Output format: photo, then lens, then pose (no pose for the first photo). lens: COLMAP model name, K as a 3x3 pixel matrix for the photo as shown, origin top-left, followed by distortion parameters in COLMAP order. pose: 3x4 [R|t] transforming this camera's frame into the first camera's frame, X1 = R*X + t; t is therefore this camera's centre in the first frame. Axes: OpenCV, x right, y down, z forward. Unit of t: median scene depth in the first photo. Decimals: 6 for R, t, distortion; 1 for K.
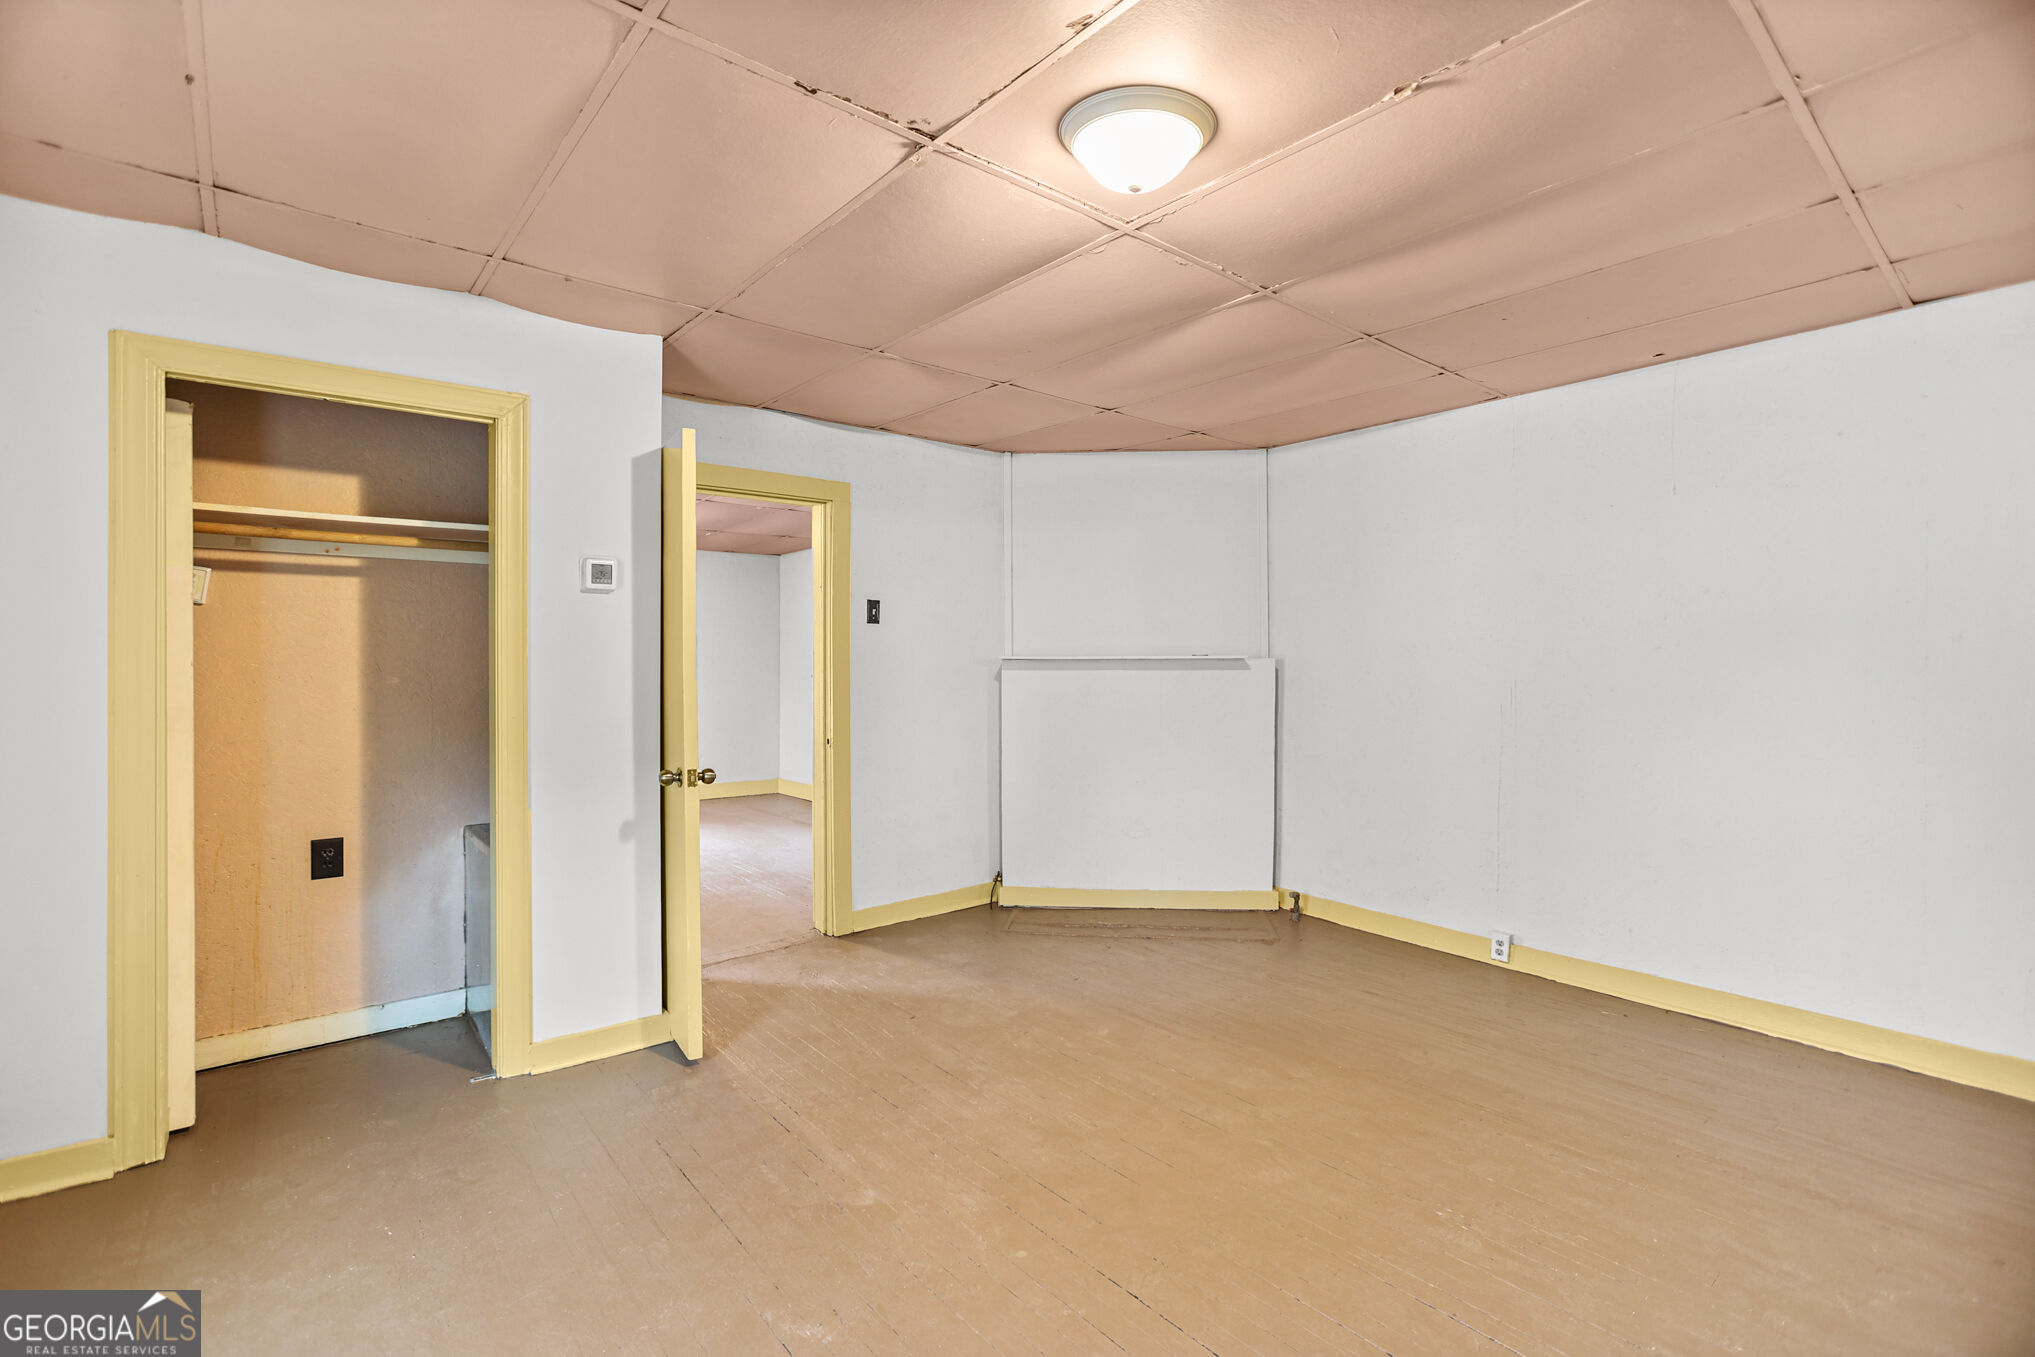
lens RADIAL K [[926.3, 0, 1013.5], [0, 926.3, 669.6], [0, 0, 1]] dist [0.005122, 0.000256]
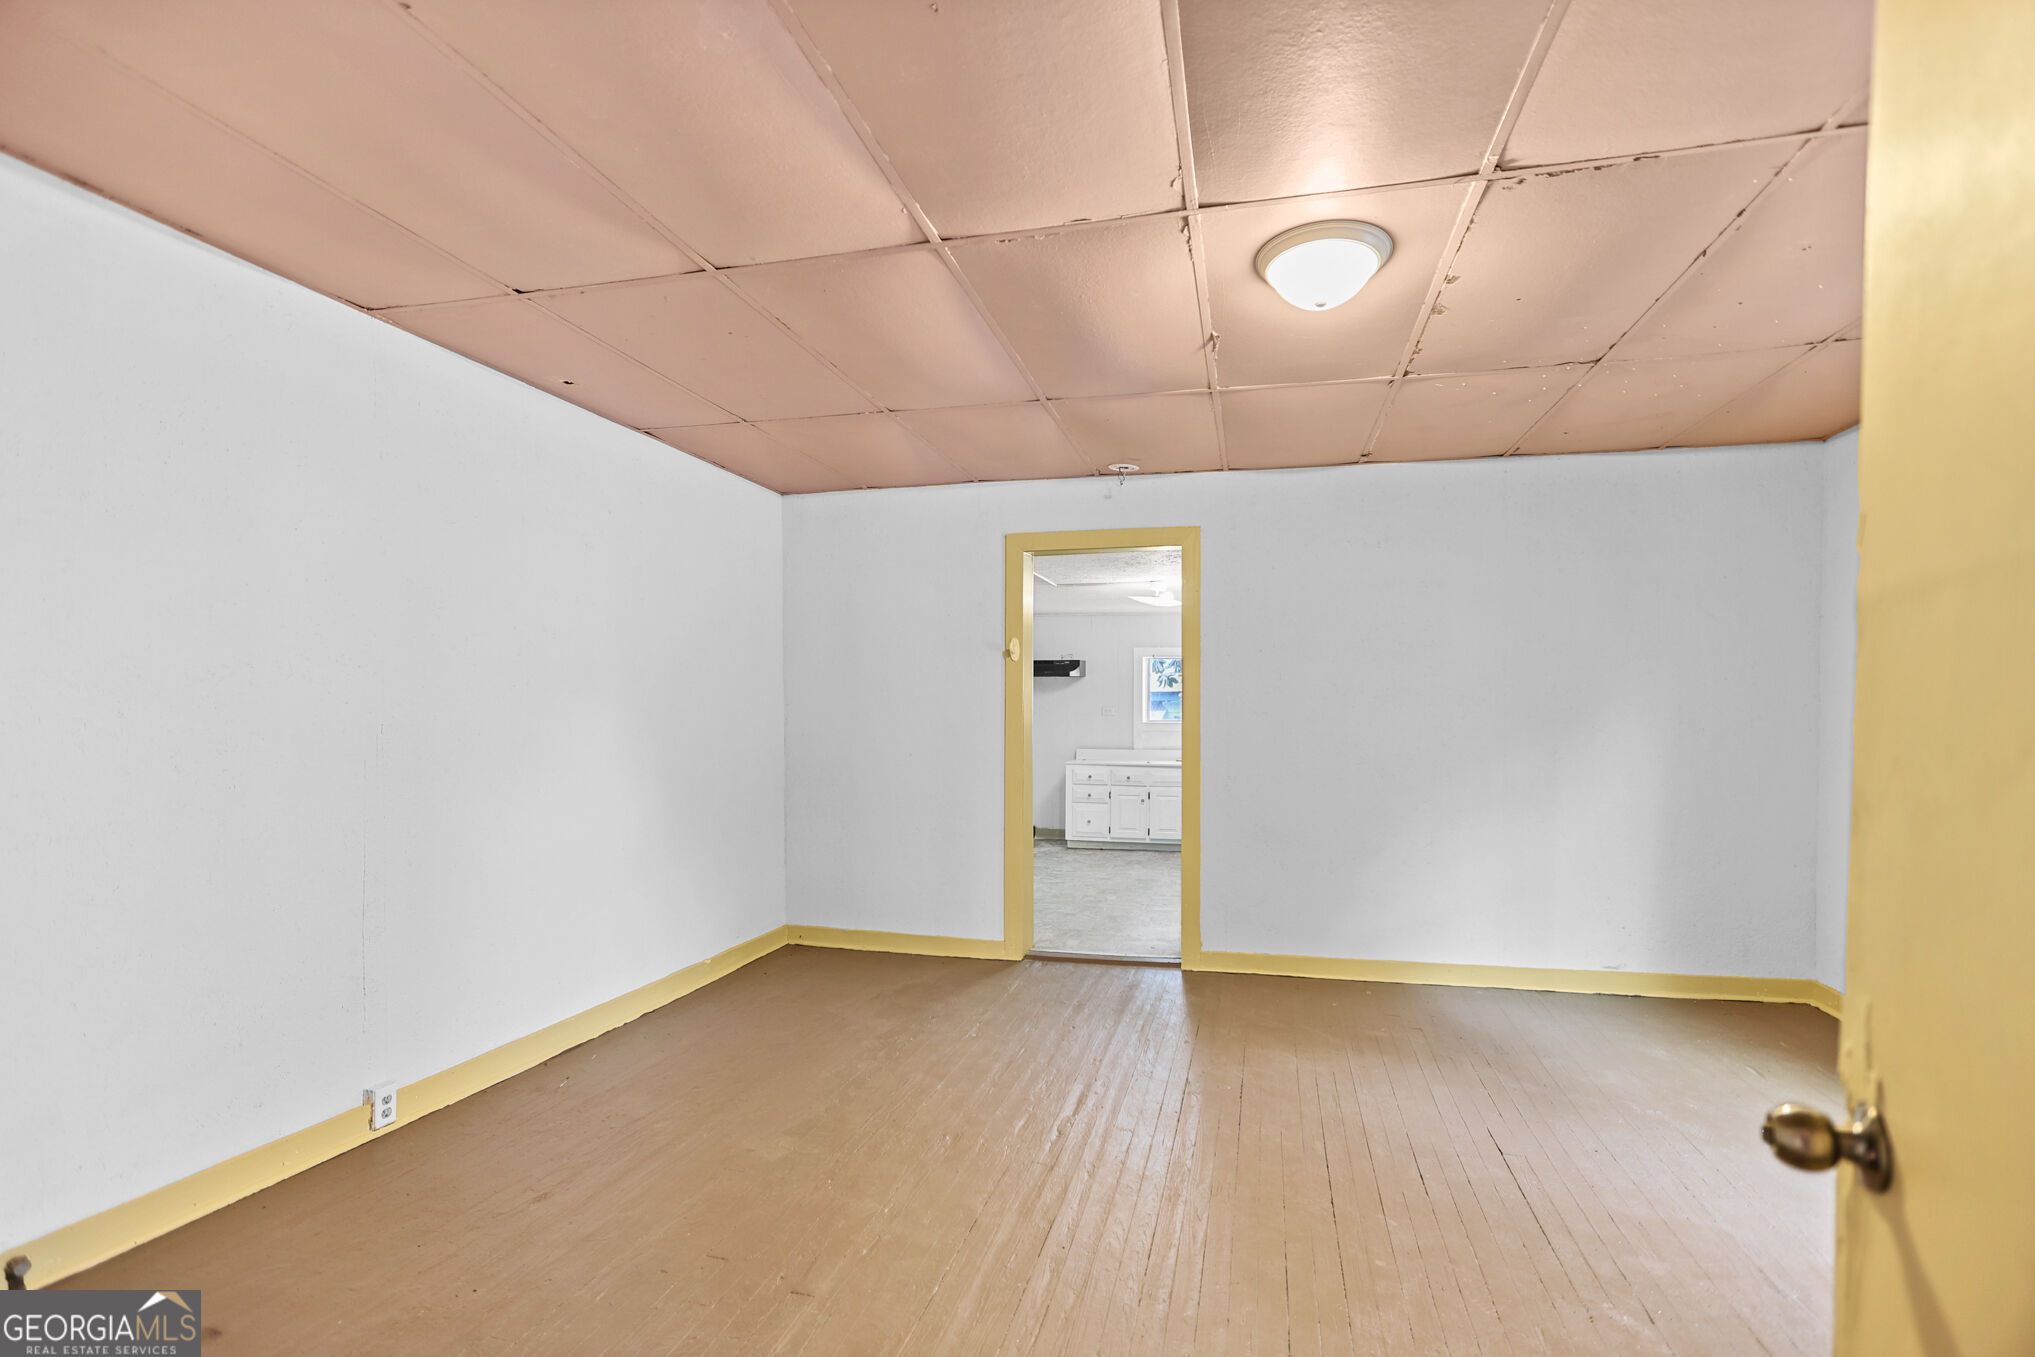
lens RADIAL K [[926.3, 0, 1023.4], [0, 926.3, 729.6], [0, 0, 1]] dist [0.005122, 0.000256]
pose [[-0.573801, -0.015480, 0.818848, -0.319687], [-0.000016, 0.999822, 0.018891, 0.002767], [-0.818994, 0.010826, -0.573699, 1.006154]]
